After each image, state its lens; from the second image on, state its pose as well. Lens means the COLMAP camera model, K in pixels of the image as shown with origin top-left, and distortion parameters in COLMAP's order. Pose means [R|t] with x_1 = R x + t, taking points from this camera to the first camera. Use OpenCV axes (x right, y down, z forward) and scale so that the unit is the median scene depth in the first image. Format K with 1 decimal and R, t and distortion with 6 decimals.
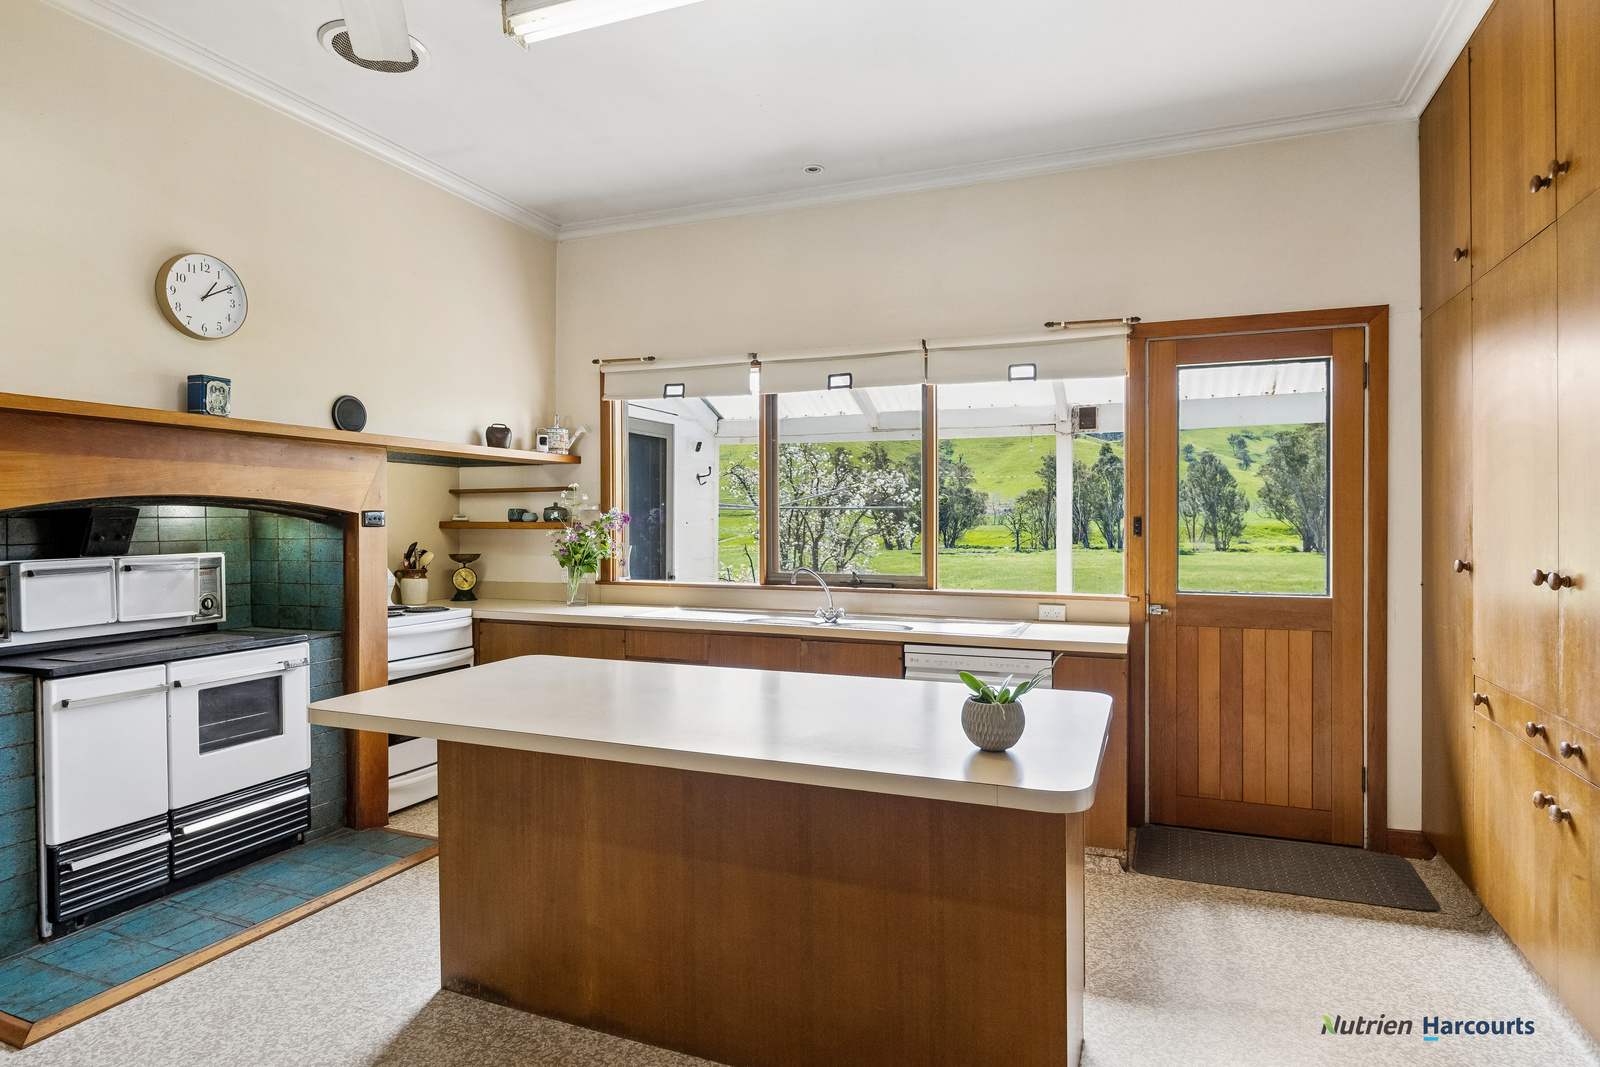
lens RADIAL K [[884.6, 0, 793.7], [0, 884.6, 526.0], [0, 0, 1]] dist [-0.000549, -0.000634]
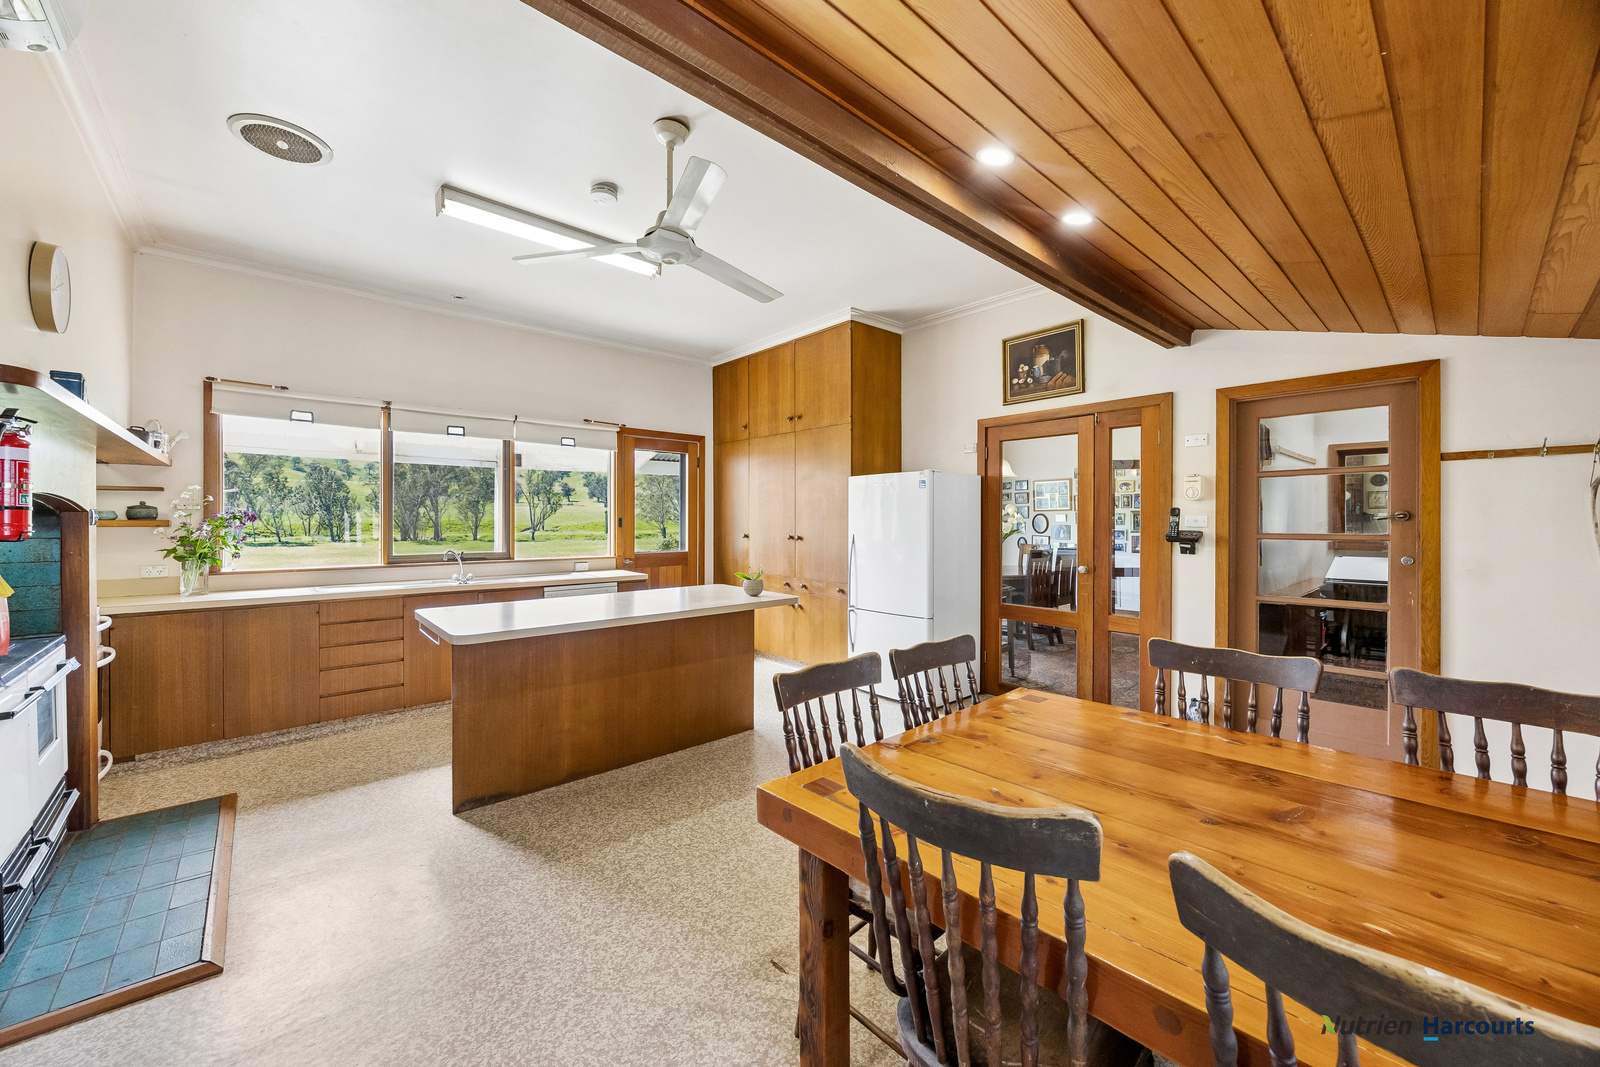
lens RADIAL K [[610.1, 0, 797.9], [0, 610.1, 519.5], [0, 0, 1]] dist [0.000735, 0.000151]
pose [[0.443951, 0.001720, 0.896049, -0.669436], [0.002463, 0.999992, -0.003140, -0.000908], [-0.896048, 0.003601, 0.443943, -0.025817]]
